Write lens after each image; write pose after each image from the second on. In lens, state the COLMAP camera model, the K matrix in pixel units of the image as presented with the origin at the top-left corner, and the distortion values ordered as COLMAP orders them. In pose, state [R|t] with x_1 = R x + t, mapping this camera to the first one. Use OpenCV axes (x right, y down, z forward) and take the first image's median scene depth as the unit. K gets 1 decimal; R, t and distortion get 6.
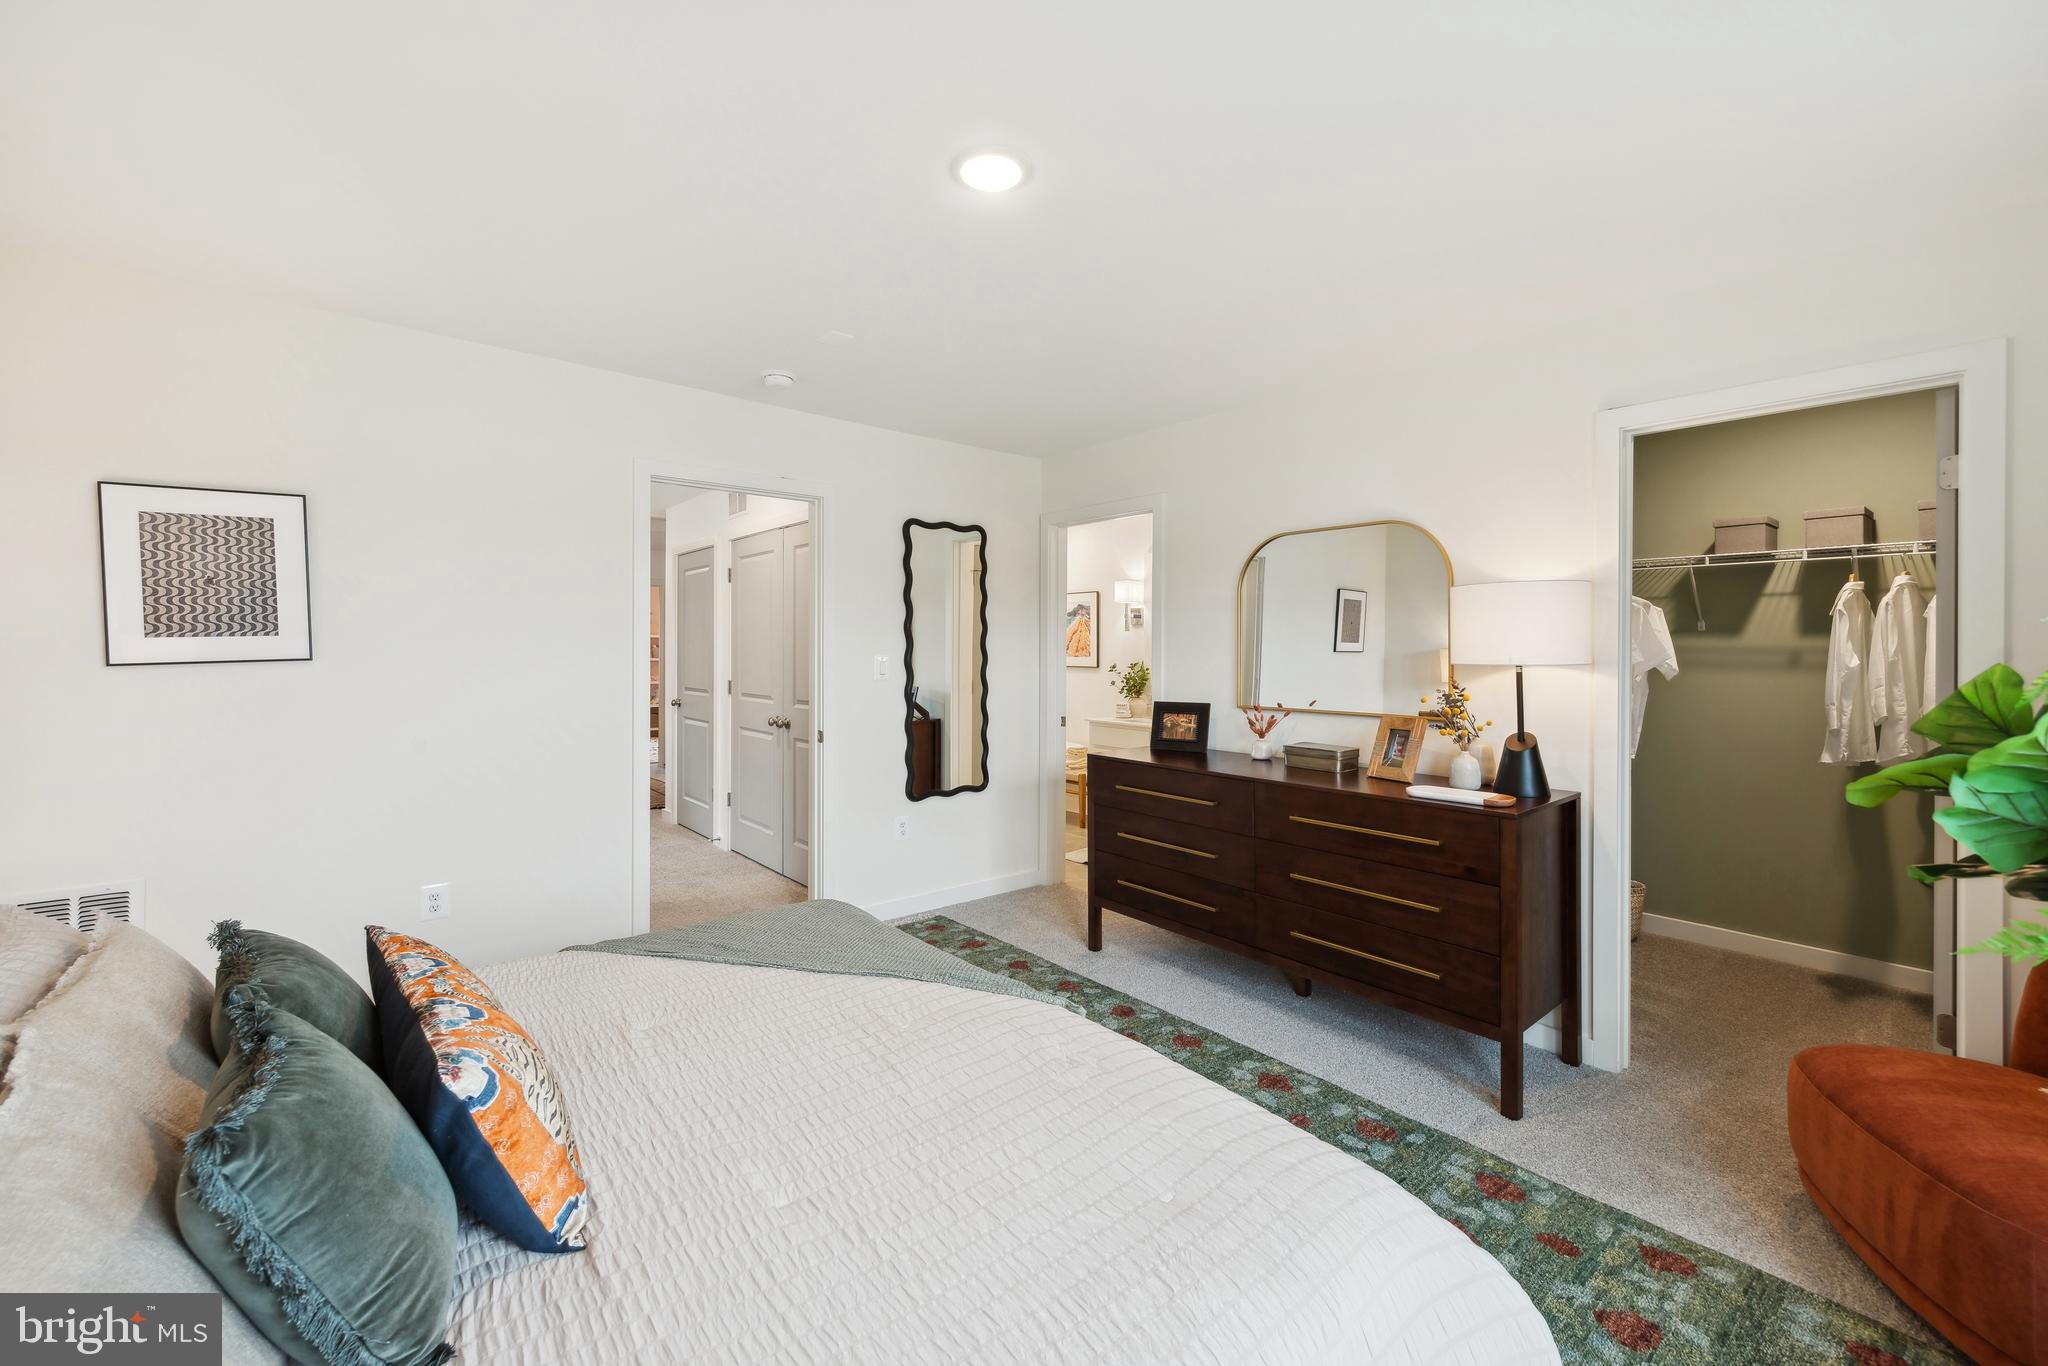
lens RADIAL K [[805.9, 0, 1002.2], [0, 805.9, 650.3], [0, 0, 1]] dist [0.006464, -0.000760]
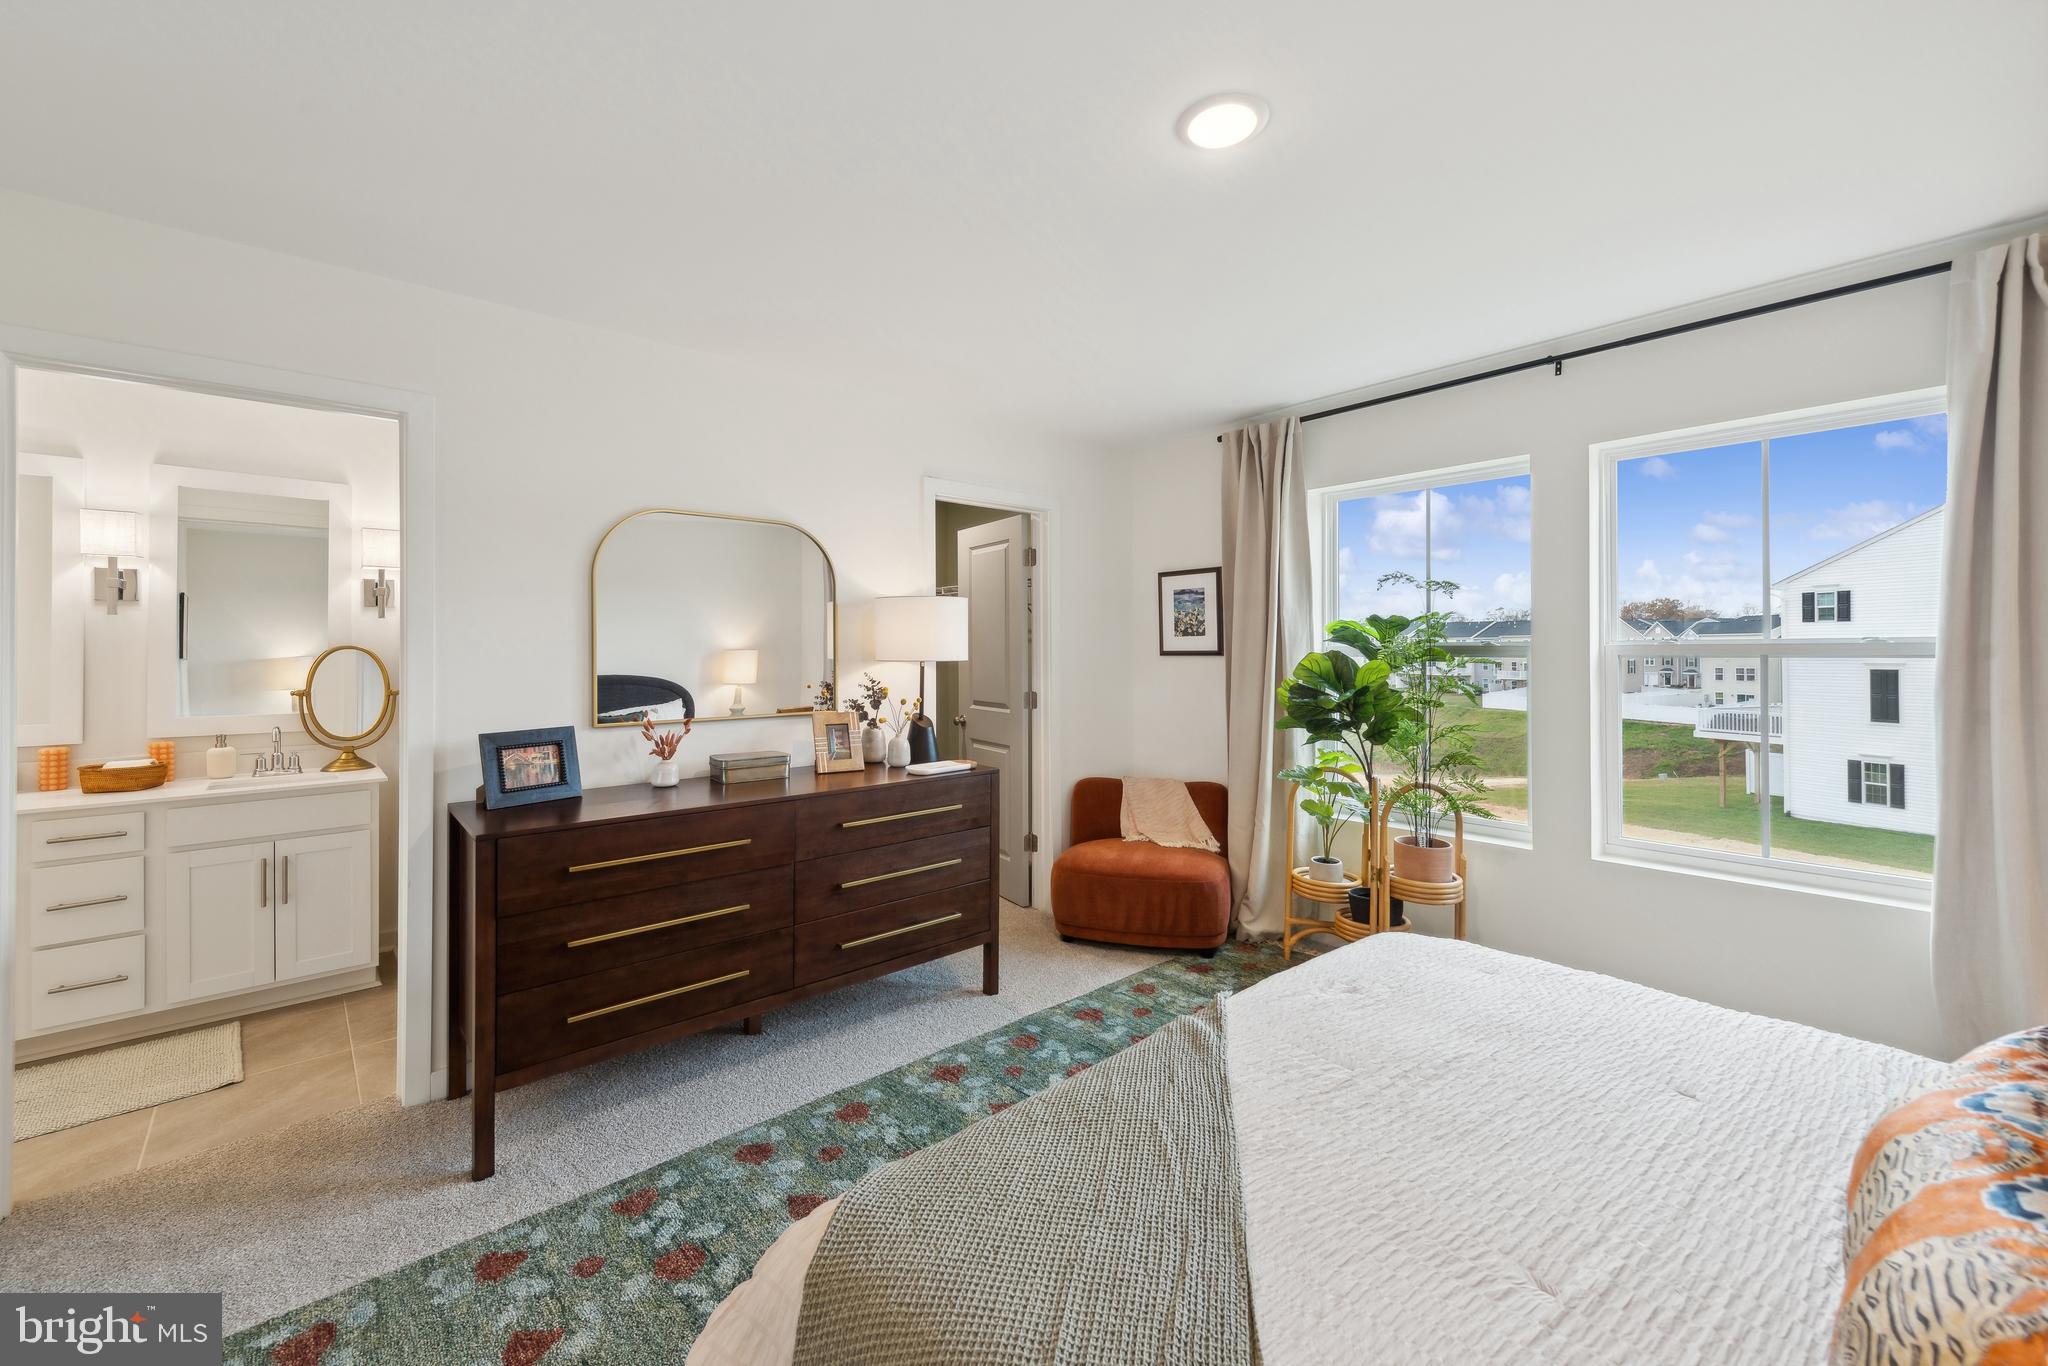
lens RADIAL K [[805.9, 0, 1013.2], [0, 805.9, 647.3], [0, 0, 1]] dist [0.006464, -0.000760]
pose [[-0.007573, -0.000628, 0.999971, -0.601372], [0.004800, 0.999988, 0.000664, -0.003348], [-0.999960, 0.004805, -0.007570, 0.811726]]
